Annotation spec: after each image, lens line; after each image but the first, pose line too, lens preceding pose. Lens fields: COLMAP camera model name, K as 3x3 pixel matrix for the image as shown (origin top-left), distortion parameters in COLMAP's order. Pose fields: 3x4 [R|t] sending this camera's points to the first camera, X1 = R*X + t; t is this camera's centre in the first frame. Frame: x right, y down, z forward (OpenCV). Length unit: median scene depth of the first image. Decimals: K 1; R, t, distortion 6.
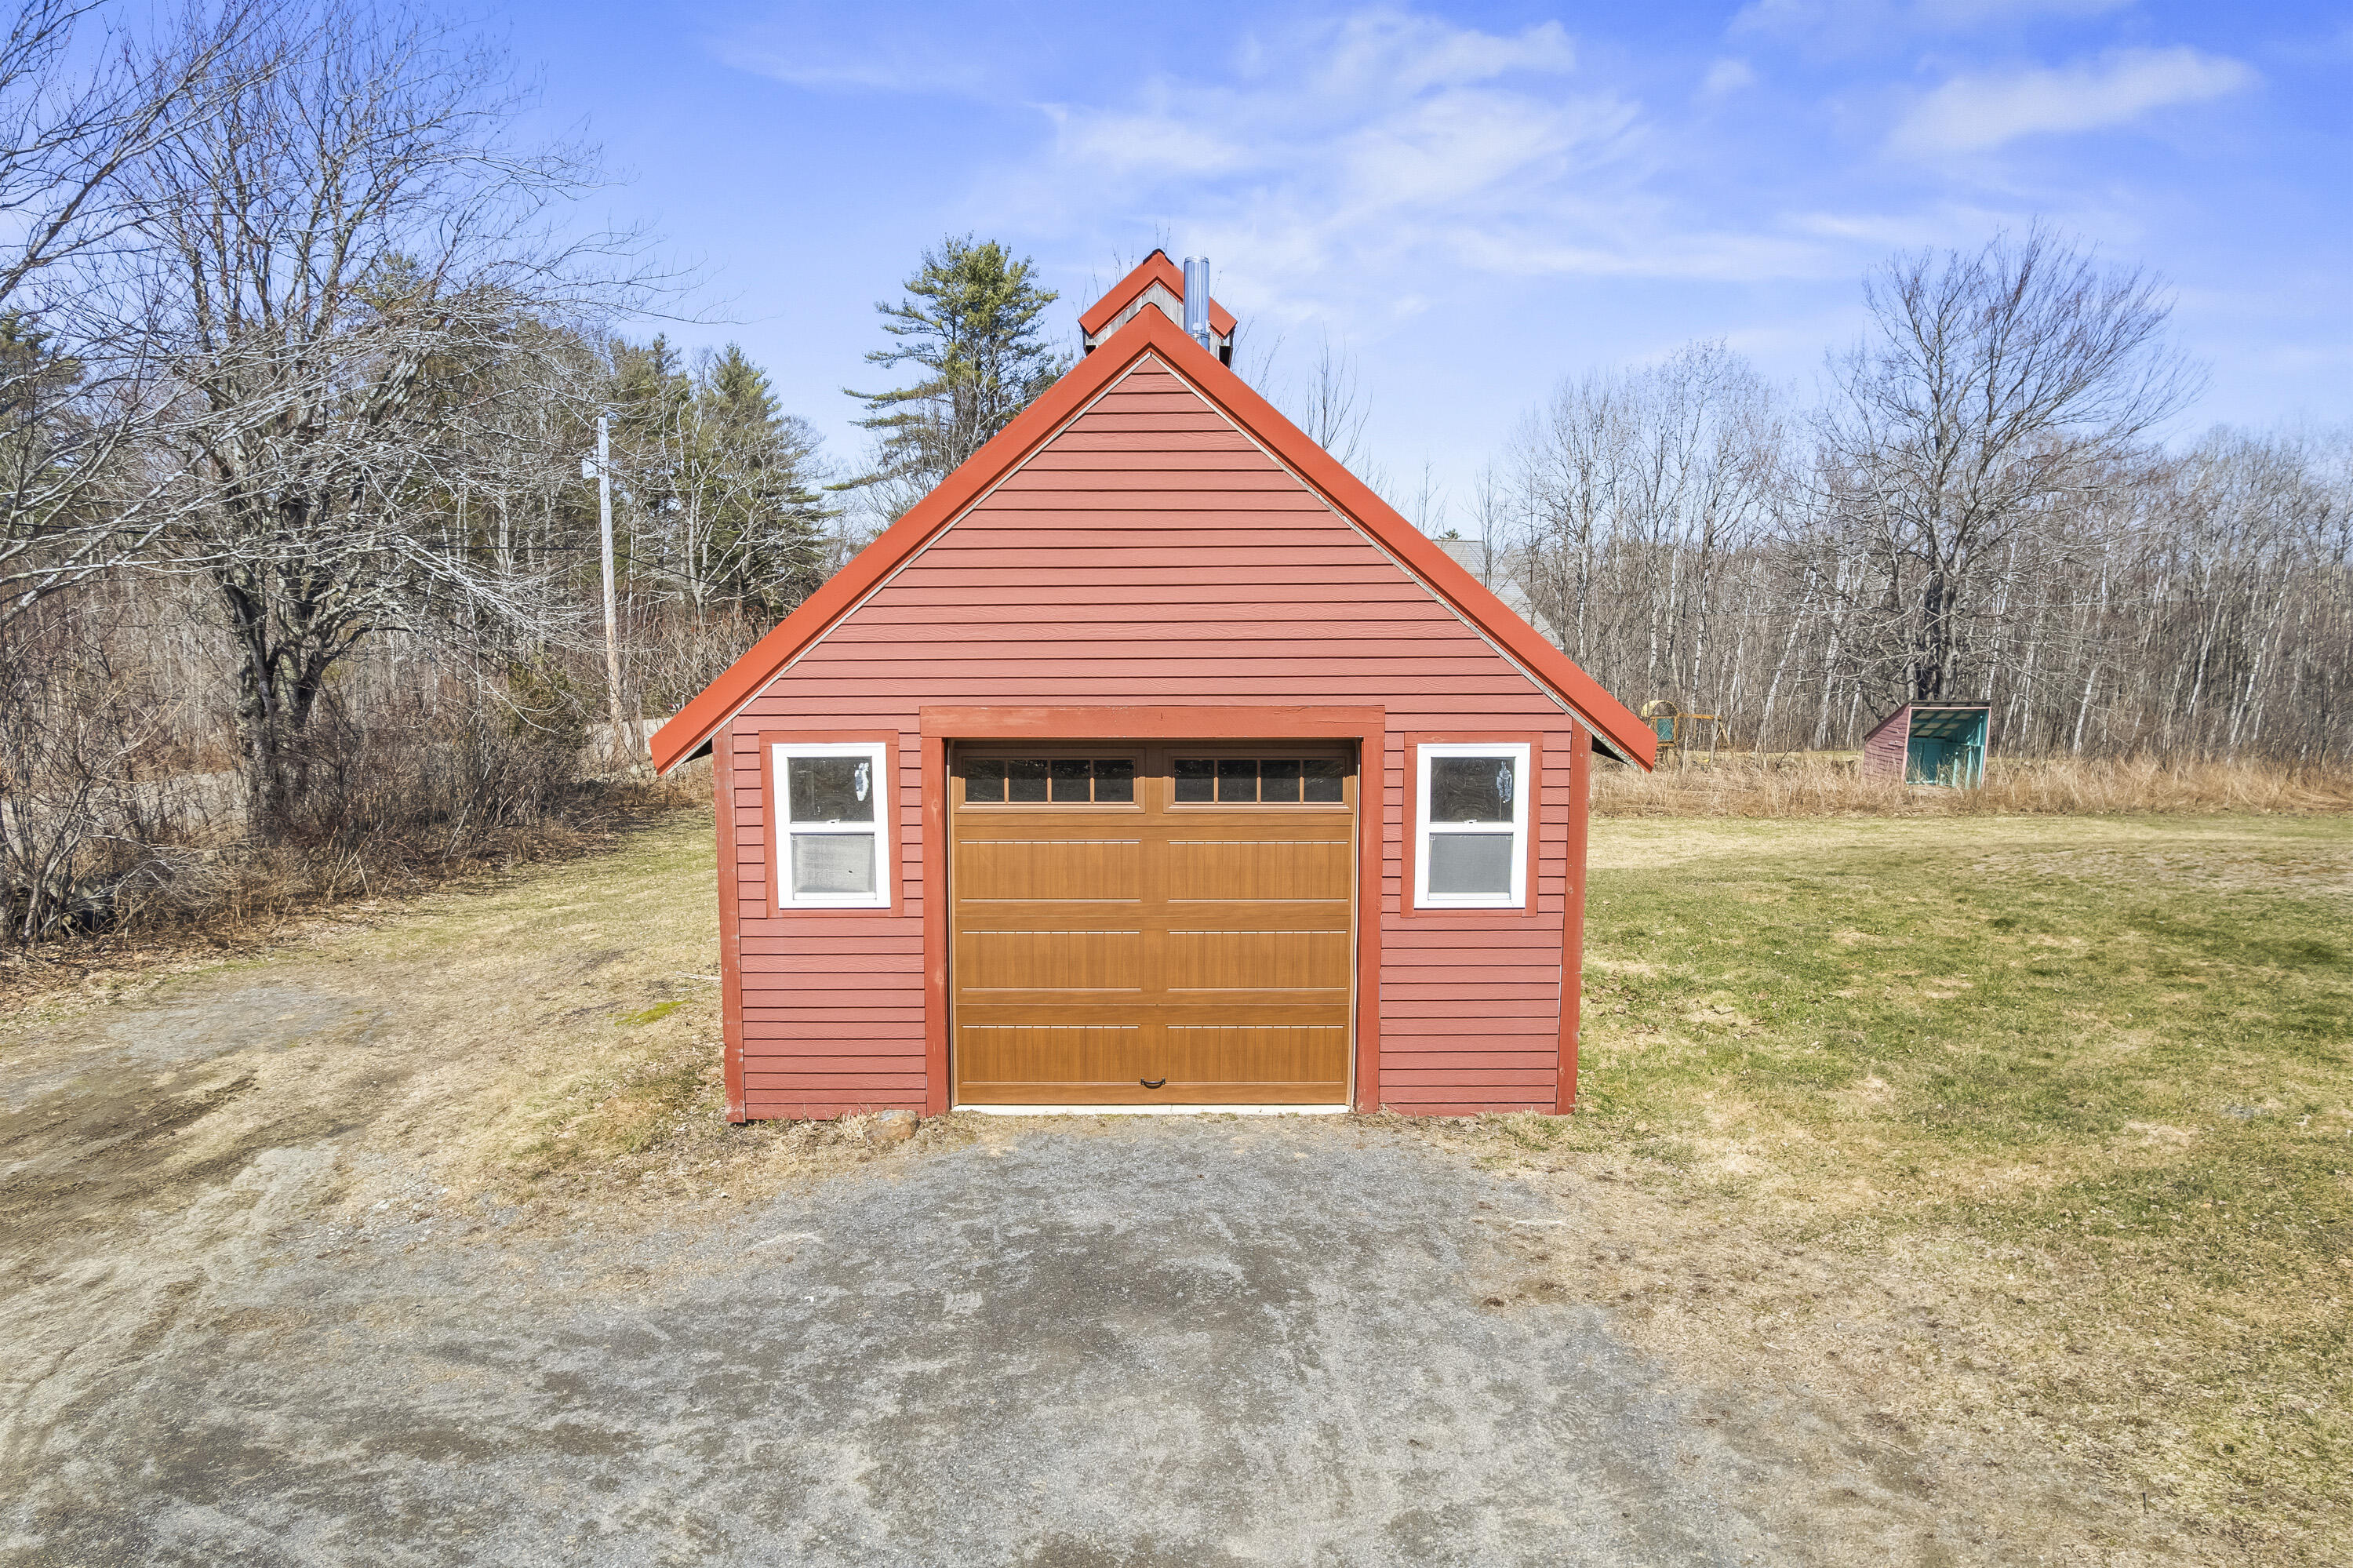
lens RADIAL K [[1503.6, 0, 1176.0], [0, 1503.6, 802.7], [0, 0, 1]] dist [-0.065110, 0.056835]
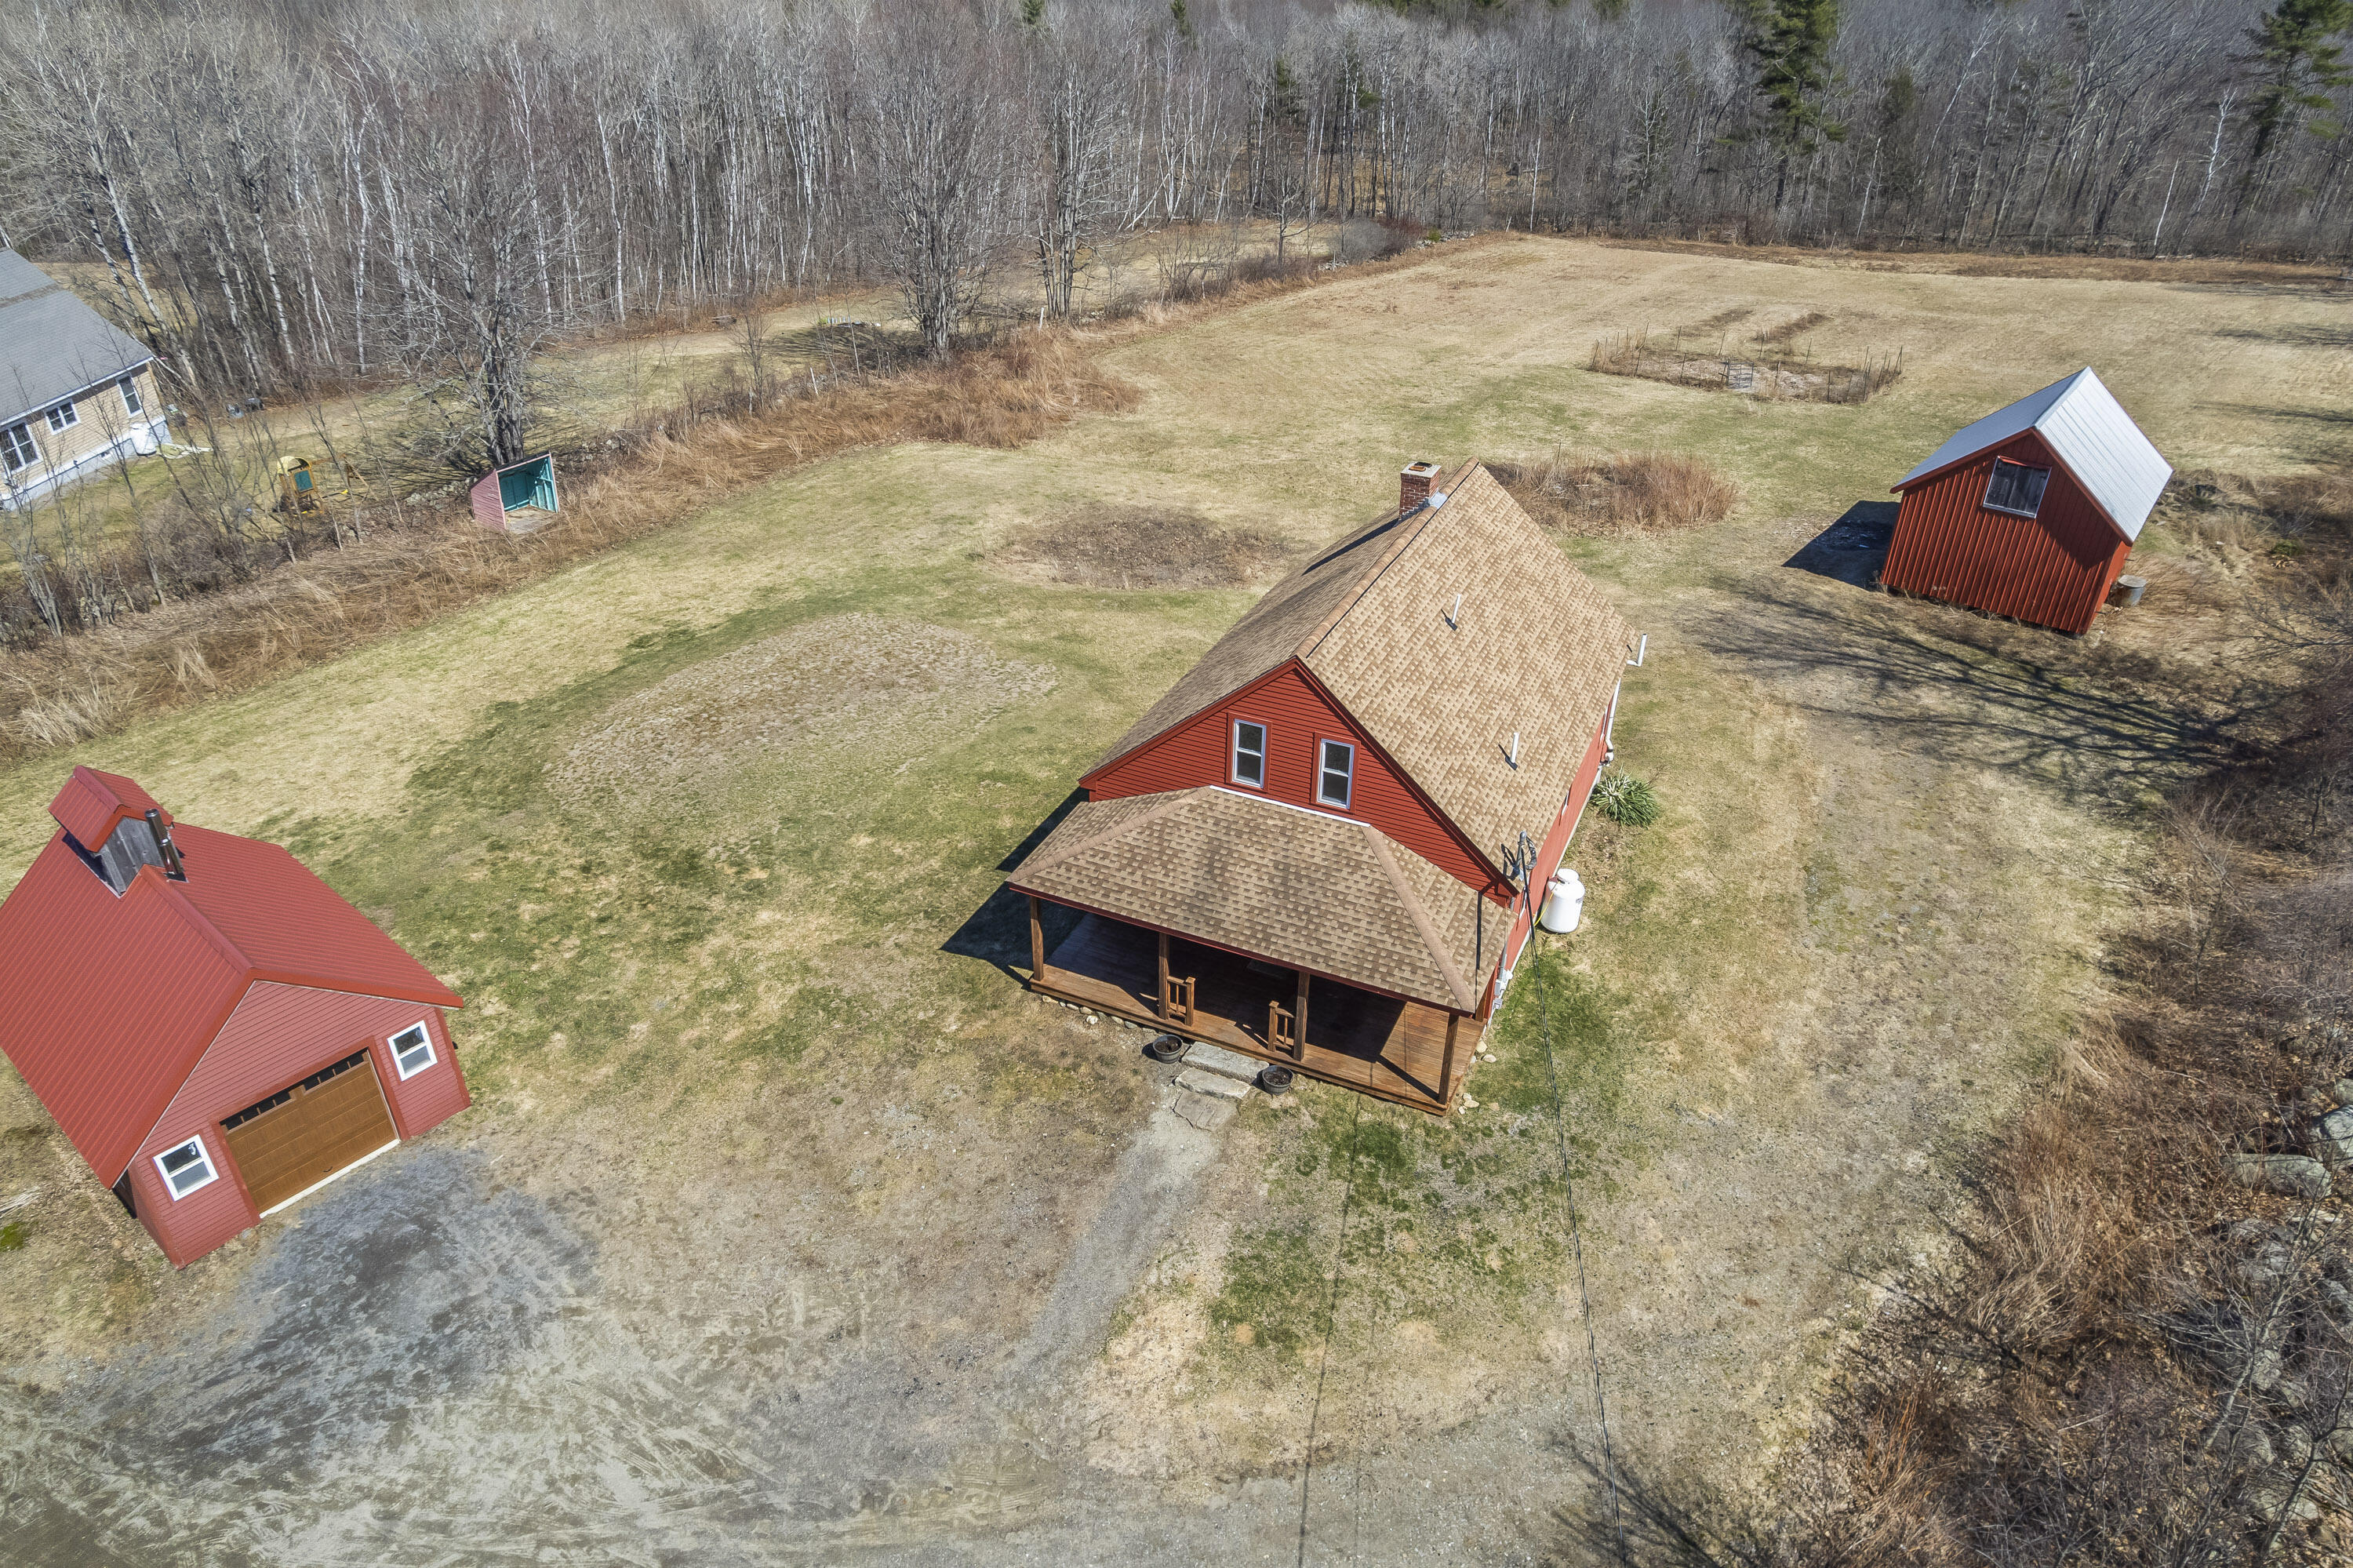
lens RADIAL K [[1473.2, 0, 1169.1], [0, 1473.2, 797.9], [0, 0, 1]] dist [-0.061185, 0.054922]
pose [[0.650906, -0.396378, 0.647461, -0.501830], [0.101466, 0.890639, 0.443247, -1.568474], [-0.752347, -0.222817, 0.619941, -1.837908]]
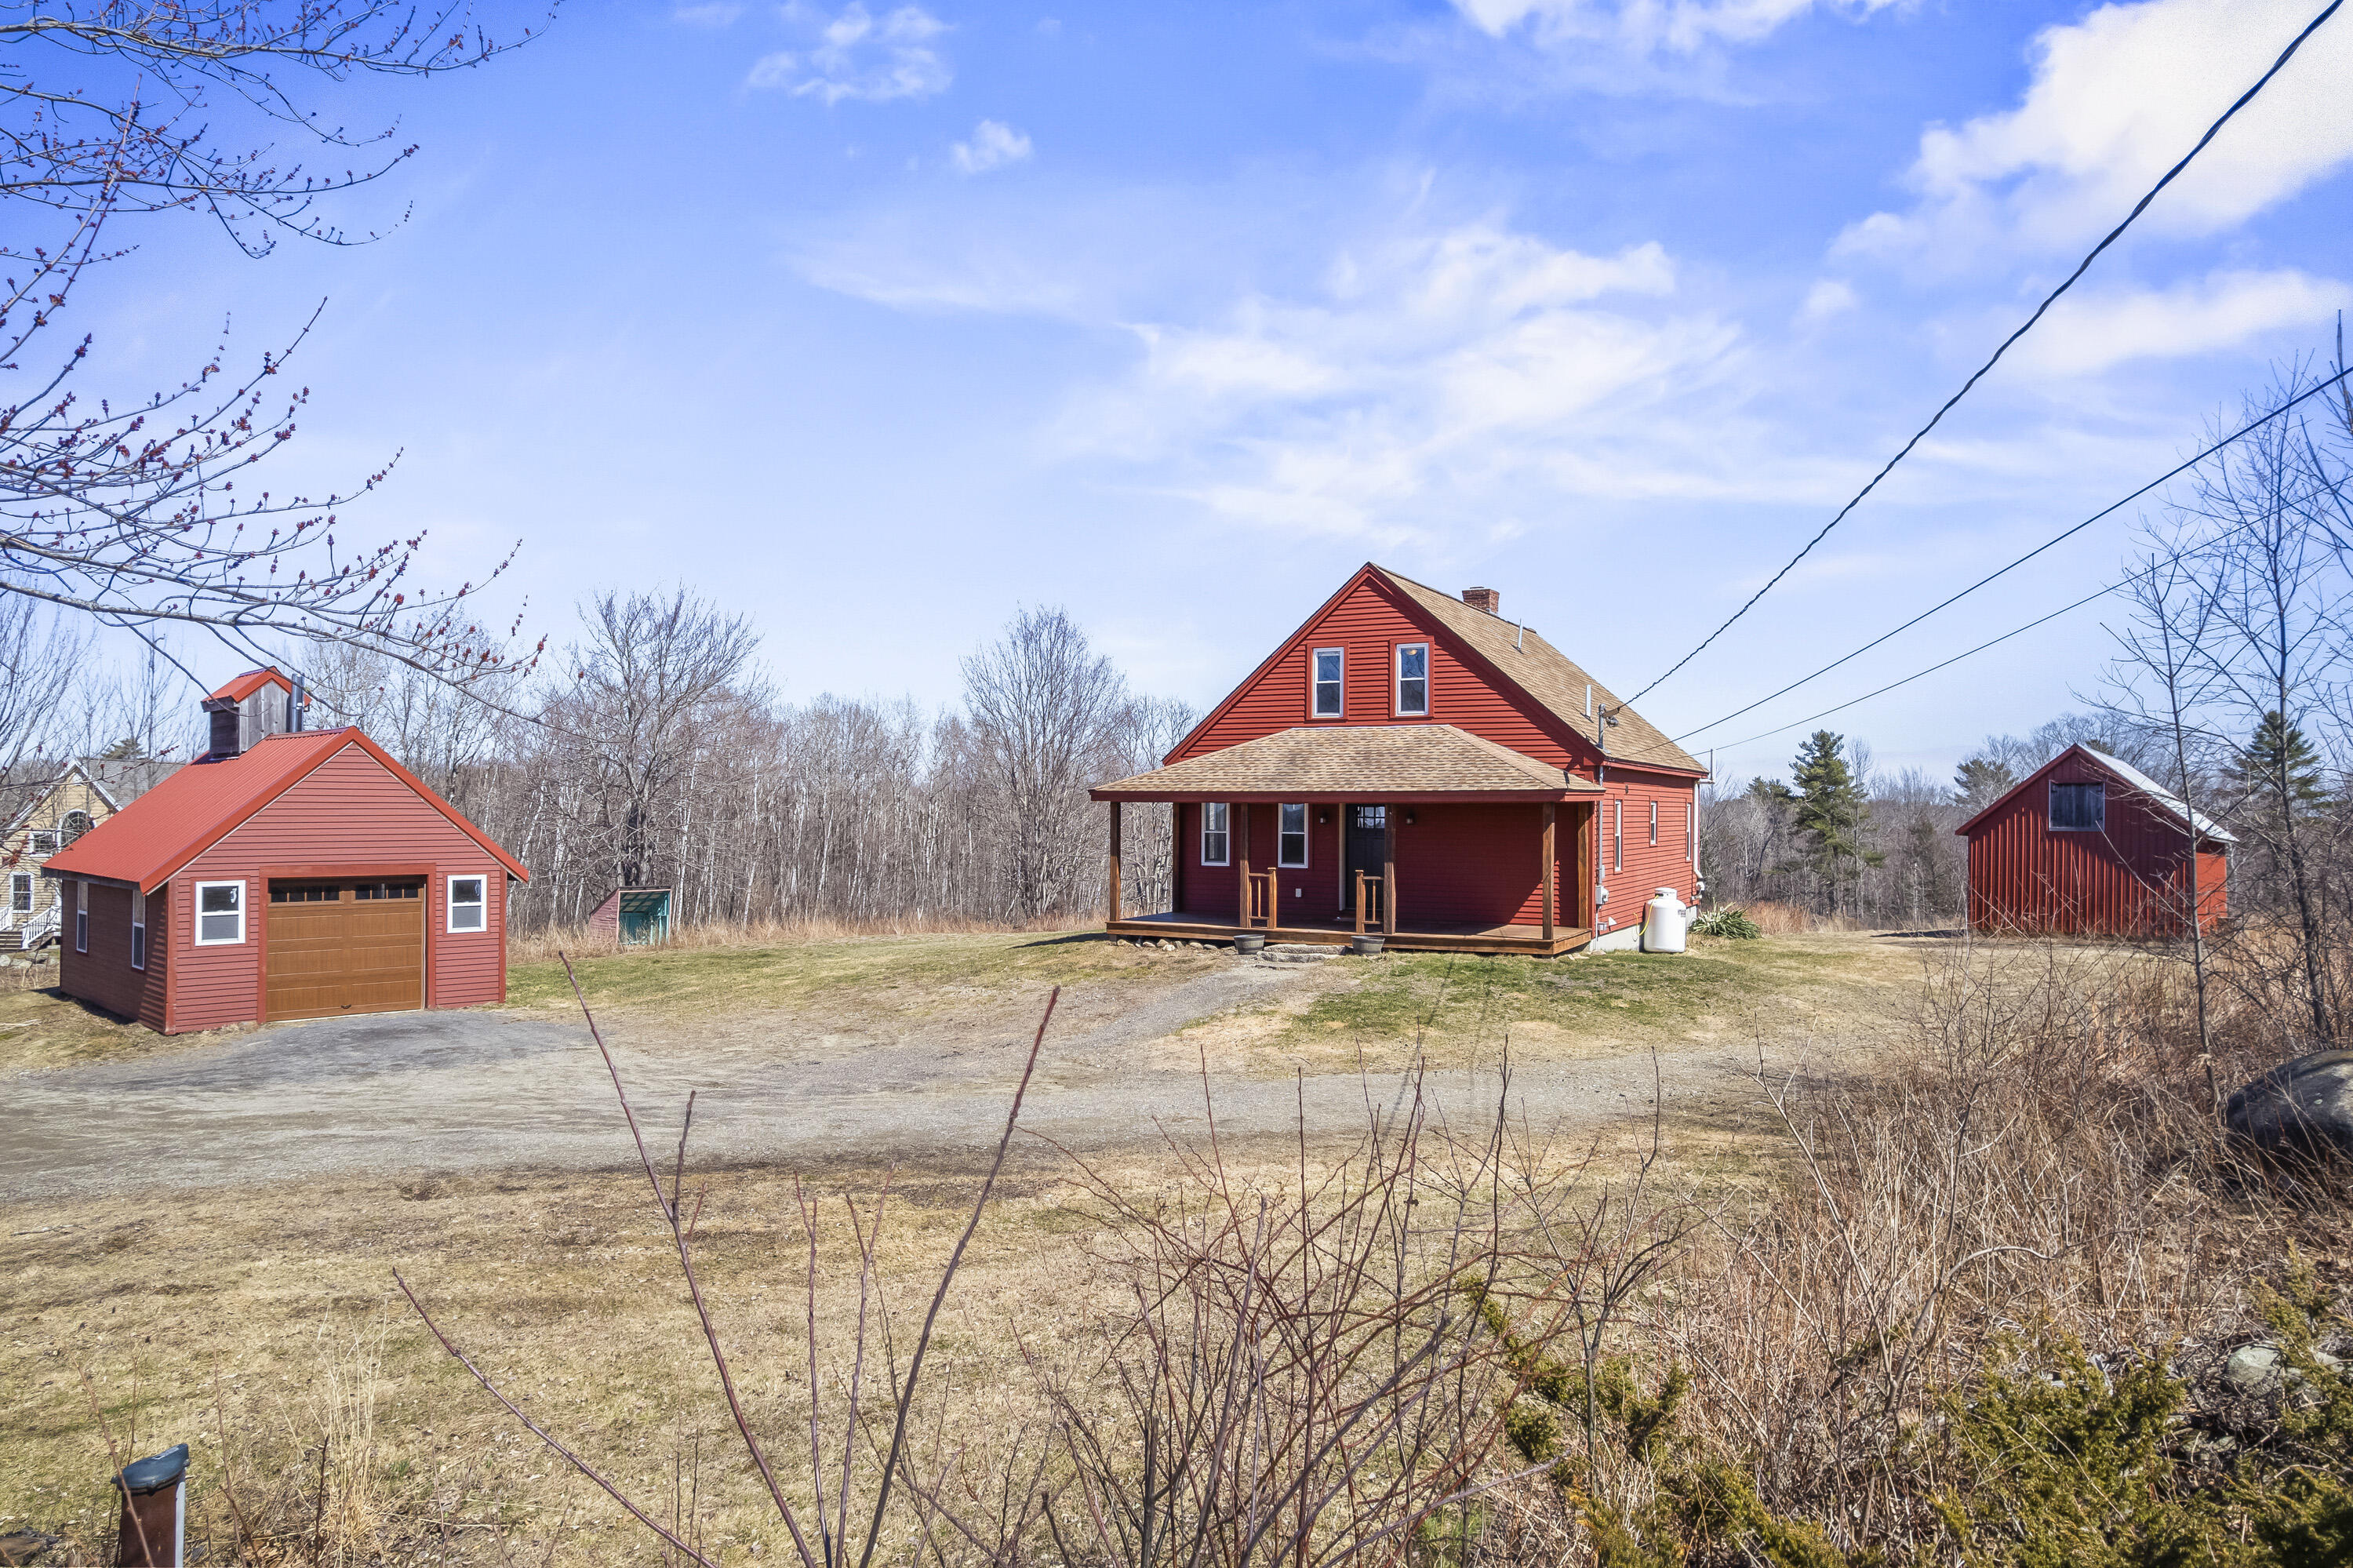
lens RADIAL K [[1503.6, 0, 1176.0], [0, 1503.6, 802.7], [0, 0, 1]] dist [-0.065110, 0.056835]
pose [[0.688940, 0.007484, 0.724780, -0.944840], [0.095738, 0.990246, -0.101229, 0.244444], [-0.718468, 0.139130, 0.681504, -1.982328]]
